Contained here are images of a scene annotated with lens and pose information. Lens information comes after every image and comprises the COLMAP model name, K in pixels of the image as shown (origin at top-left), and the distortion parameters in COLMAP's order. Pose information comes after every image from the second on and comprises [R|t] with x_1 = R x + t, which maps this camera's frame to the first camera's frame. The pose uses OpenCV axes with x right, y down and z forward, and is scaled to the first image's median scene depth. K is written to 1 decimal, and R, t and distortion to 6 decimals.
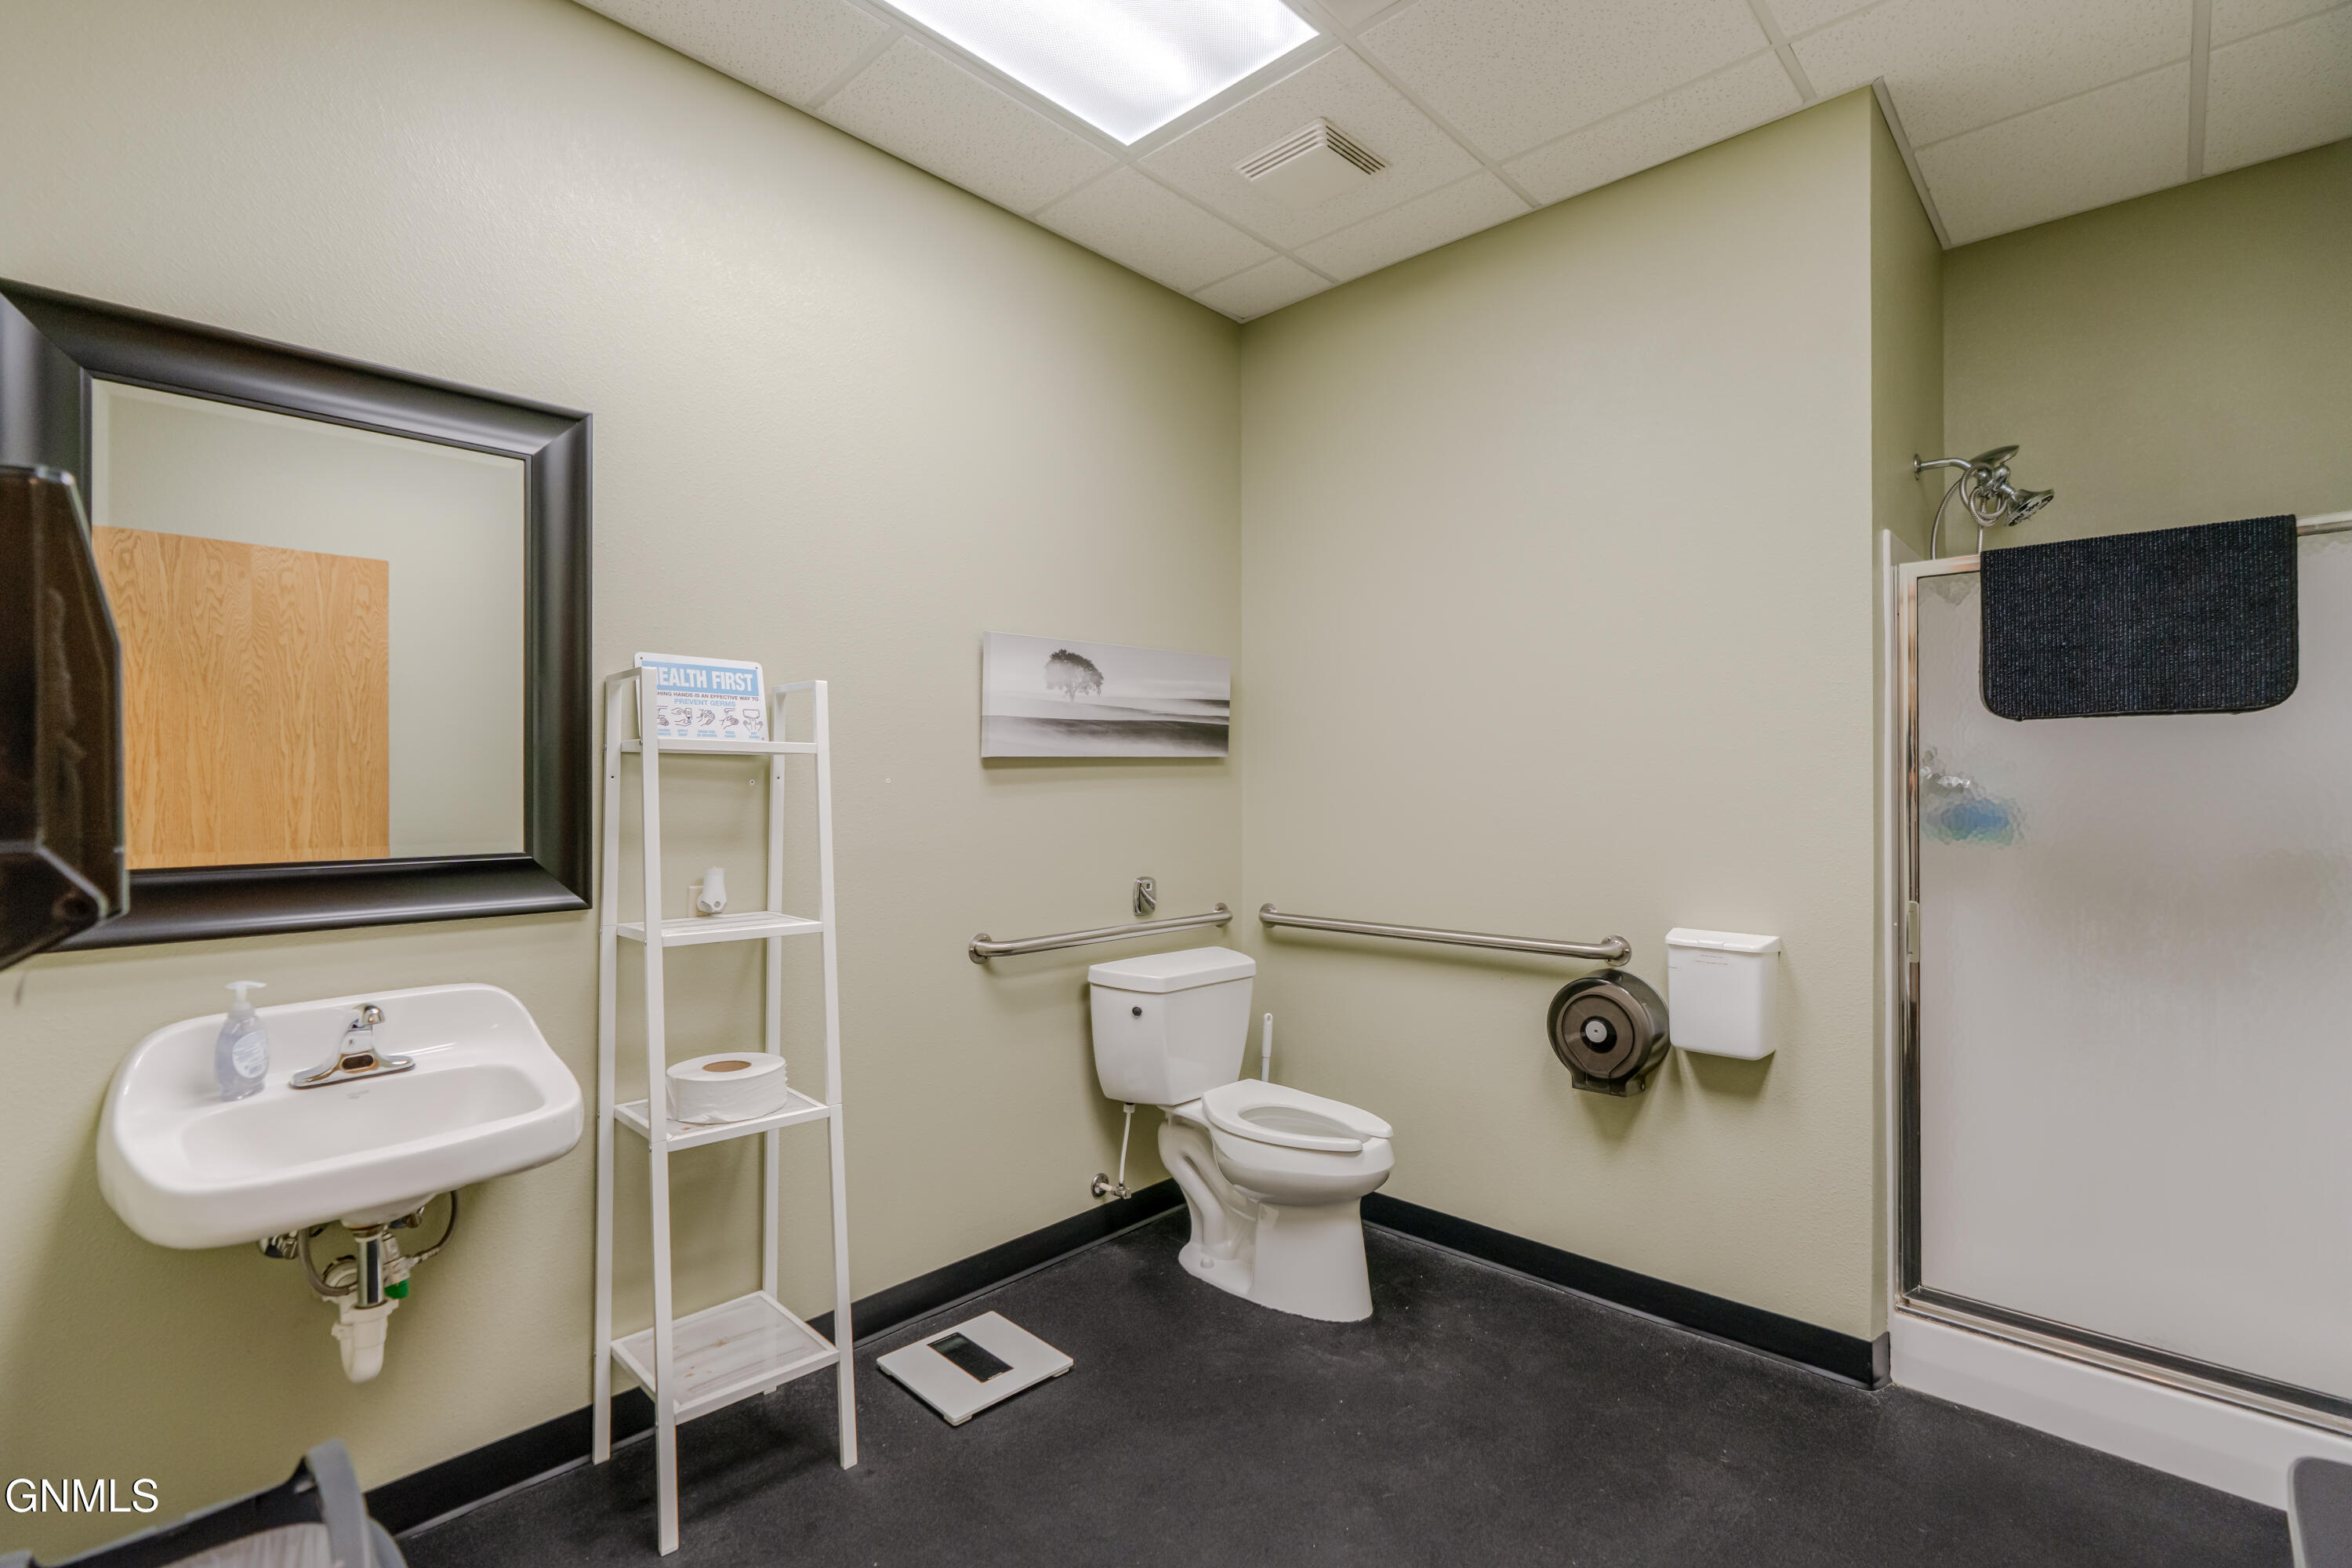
lens RADIAL K [[1064.3, 0, 1178.2], [0, 1064.3, 768.0], [0, 0, 1]] dist [-0.006092, 0.000843]
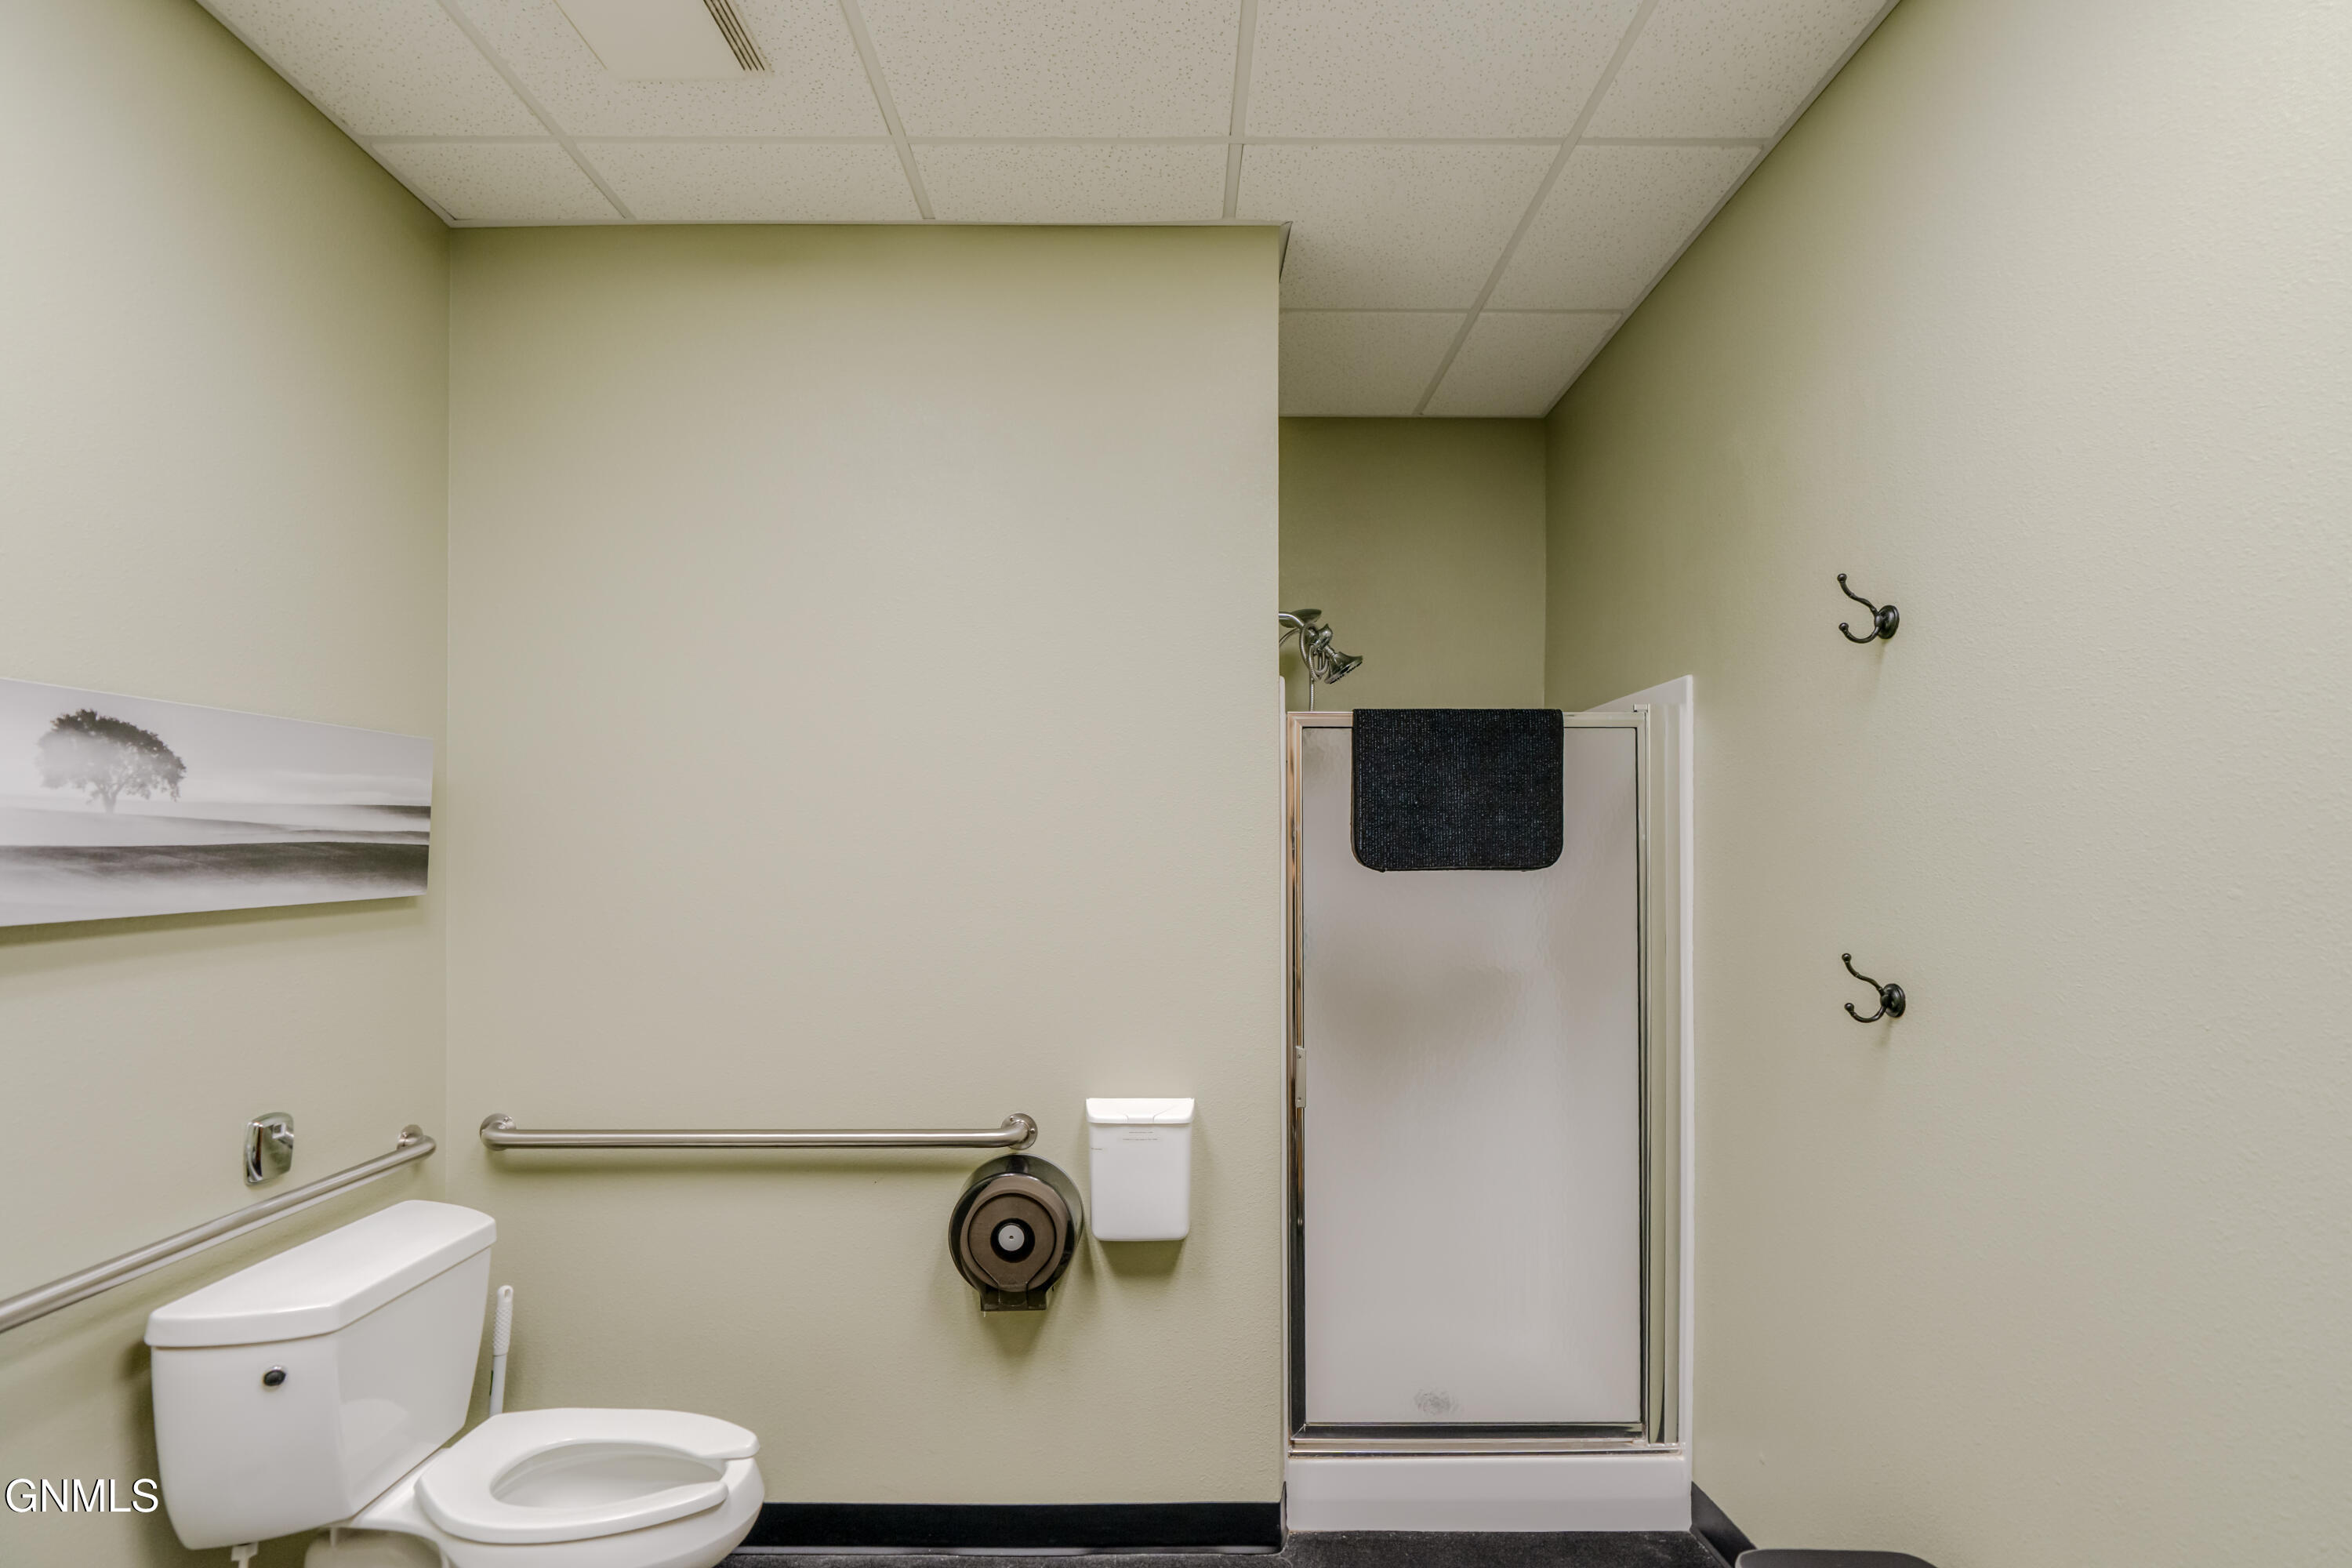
lens RADIAL K [[1069.8, 0, 1173.8], [0, 1069.8, 849.5], [0, 0, 1]] dist [-0.007963, 0.001052]
pose [[0.725640, 0.007595, 0.688032, -0.090635], [-0.008522, 0.999962, -0.002051, -0.054139], [-0.688022, -0.004375, 0.725677, 0.309652]]
